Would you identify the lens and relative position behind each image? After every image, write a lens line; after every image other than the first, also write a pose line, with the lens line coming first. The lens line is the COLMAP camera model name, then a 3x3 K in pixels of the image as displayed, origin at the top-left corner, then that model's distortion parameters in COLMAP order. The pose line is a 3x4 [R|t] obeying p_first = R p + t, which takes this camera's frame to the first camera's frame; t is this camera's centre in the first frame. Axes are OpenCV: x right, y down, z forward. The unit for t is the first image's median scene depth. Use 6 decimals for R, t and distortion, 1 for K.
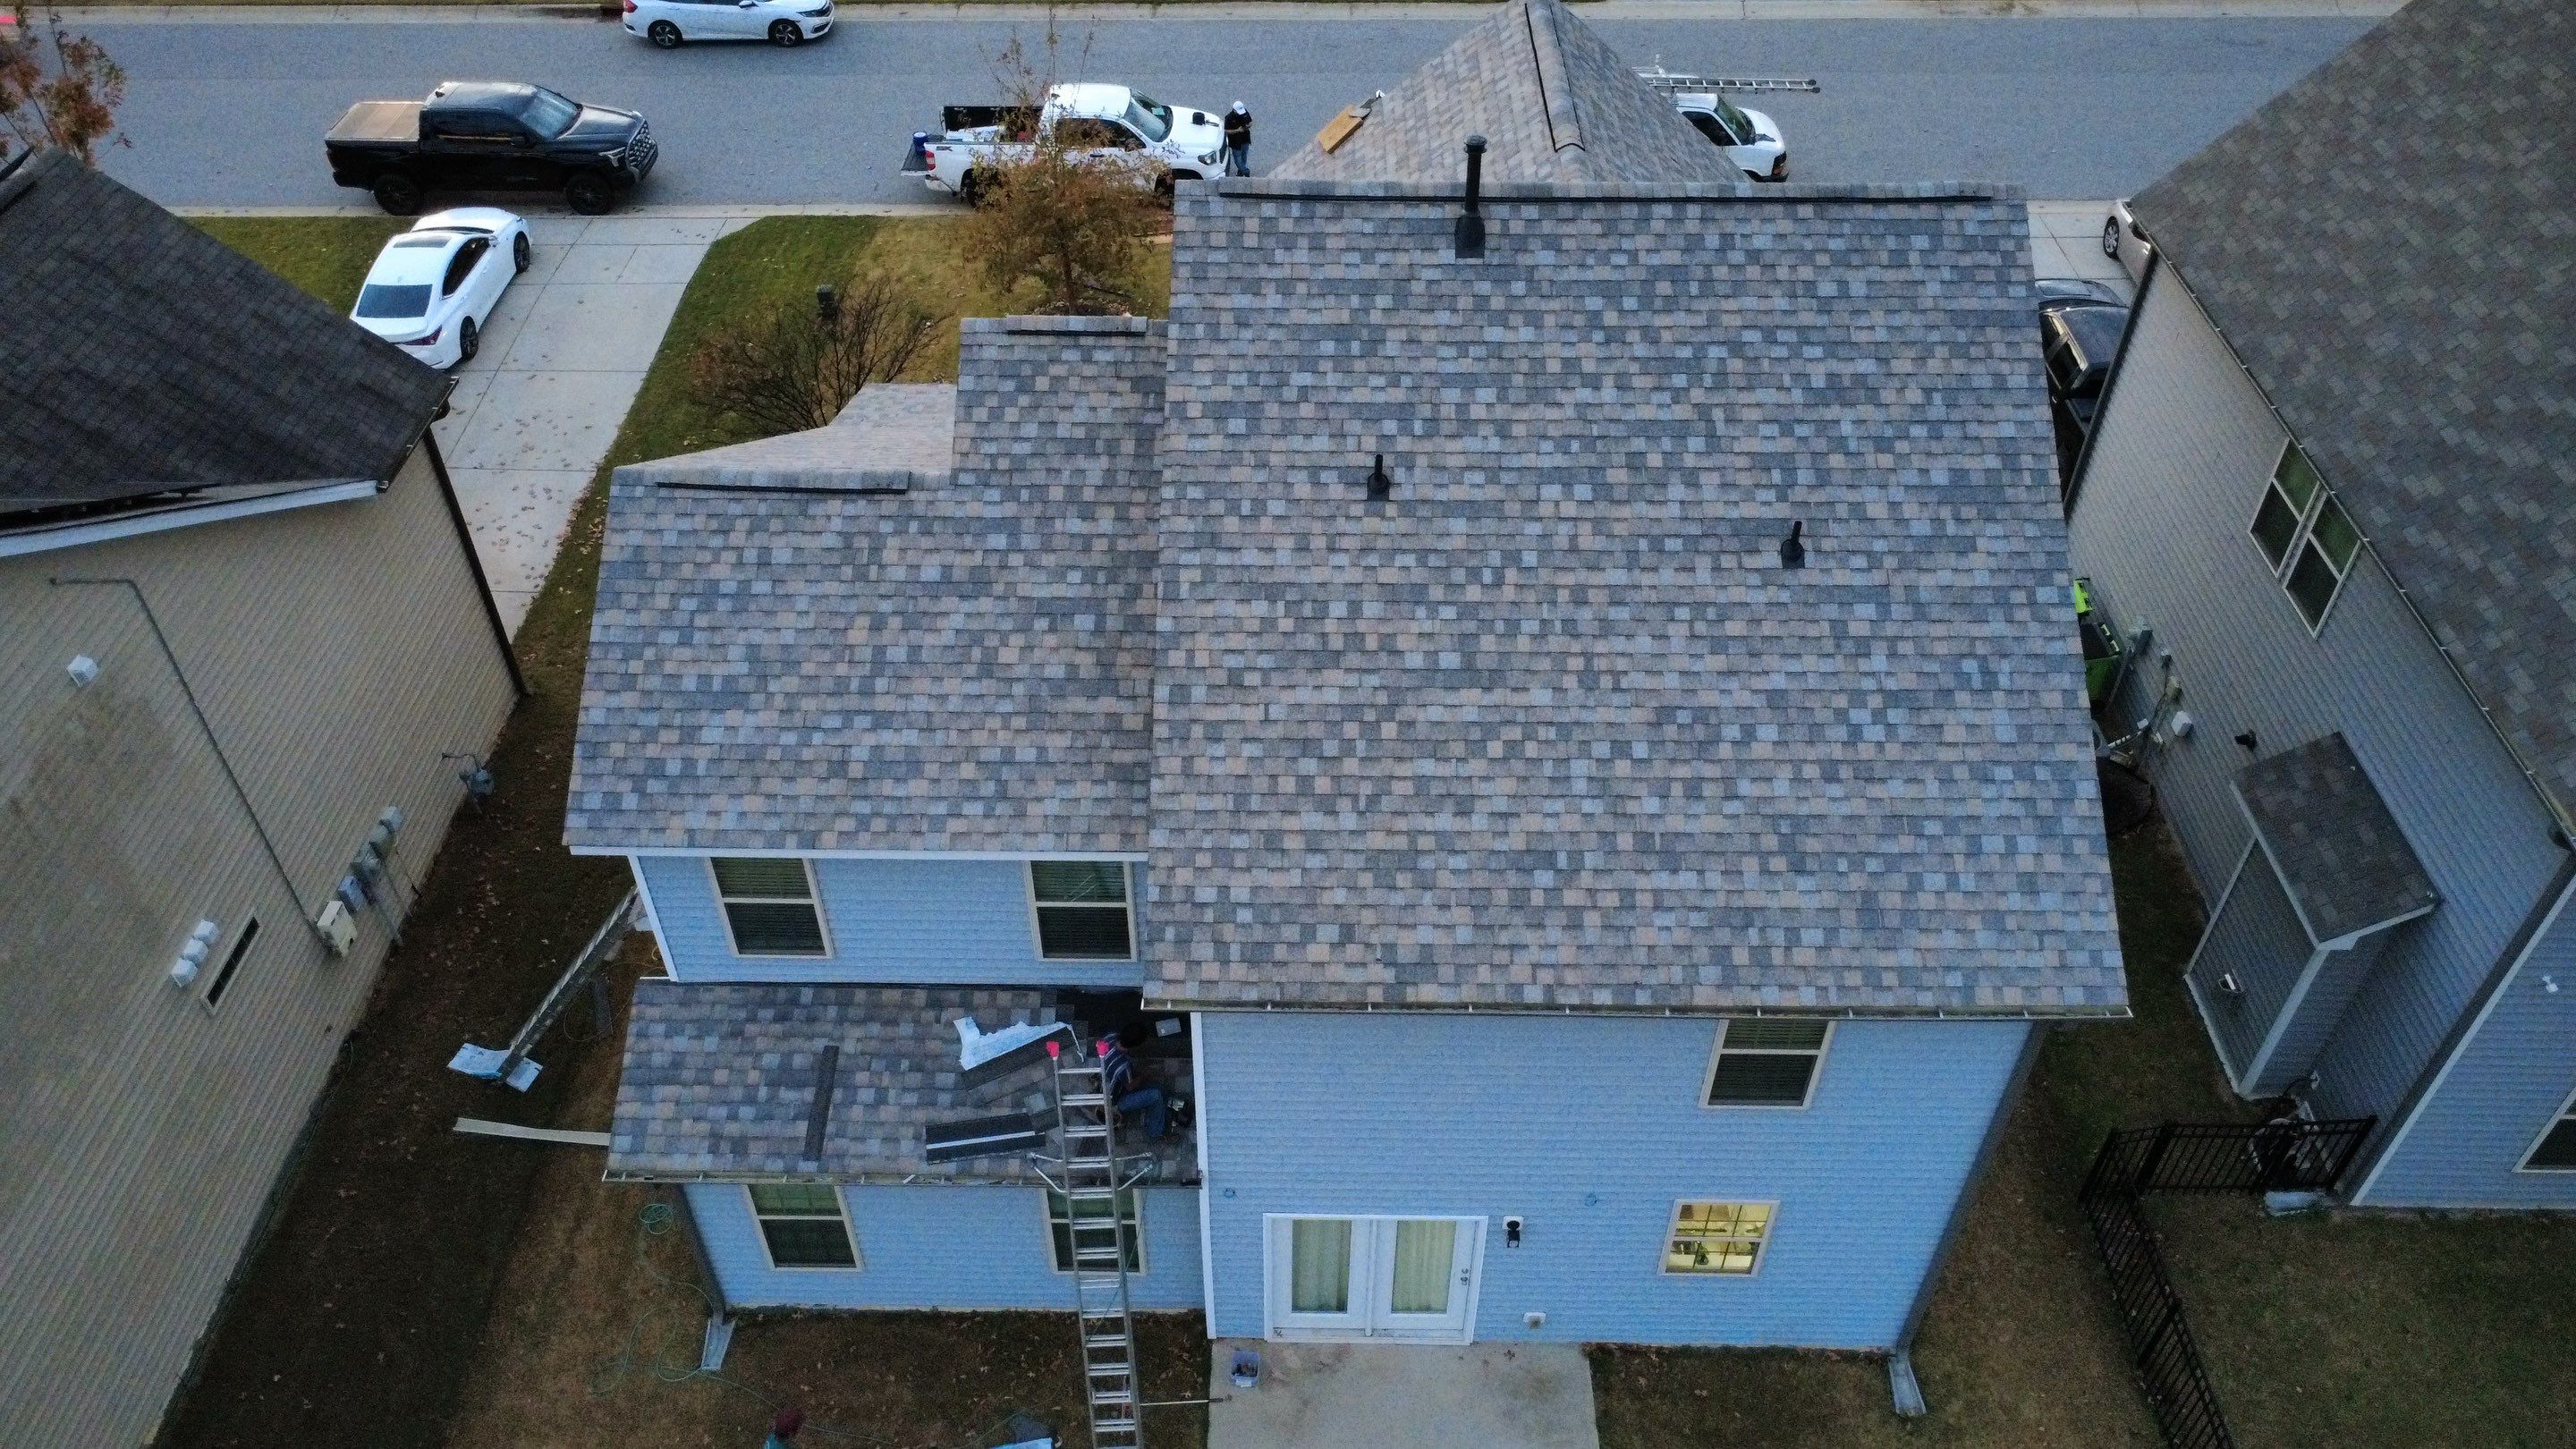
lens RADIAL K [[1862.1, 0, 1300.7], [0, 1862.1, 734.9], [0, 0, 1]] dist [0.002964, 0.003318]
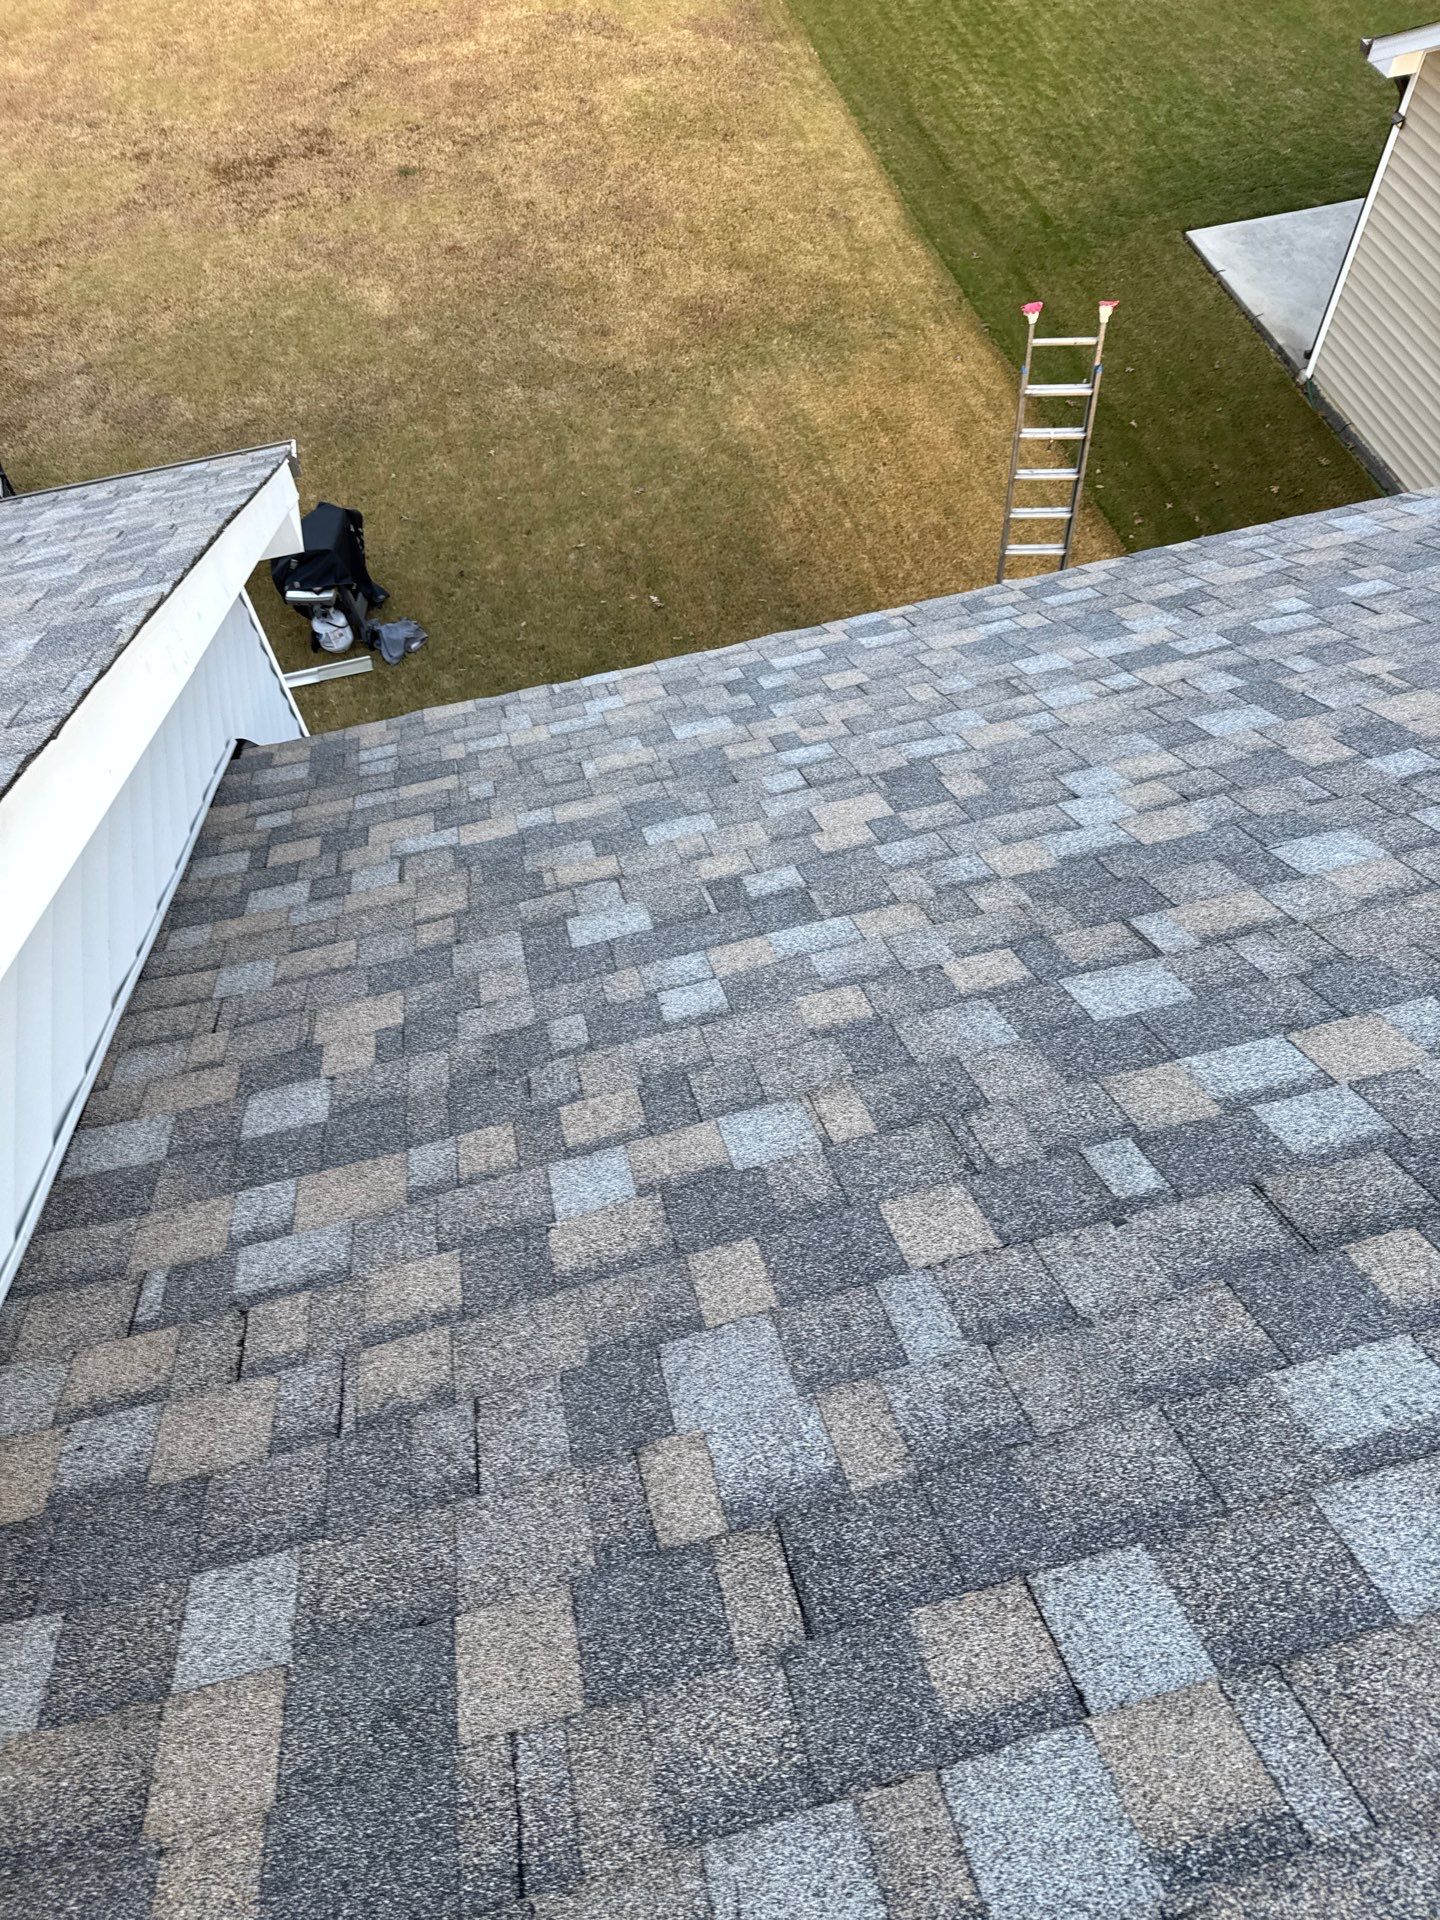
lens RADIAL K [[1354.7, 0, 698.1], [0, 1354.7, 961.8], [0, 0, 1]] dist [0.006628, 0.000130]
pose [[-0.966005, 0.239519, -0.097292, -0.108461], [-0.134109, -0.142530, 0.980663, -0.236834], [0.221020, 0.960373, 0.169806, 0.971718]]
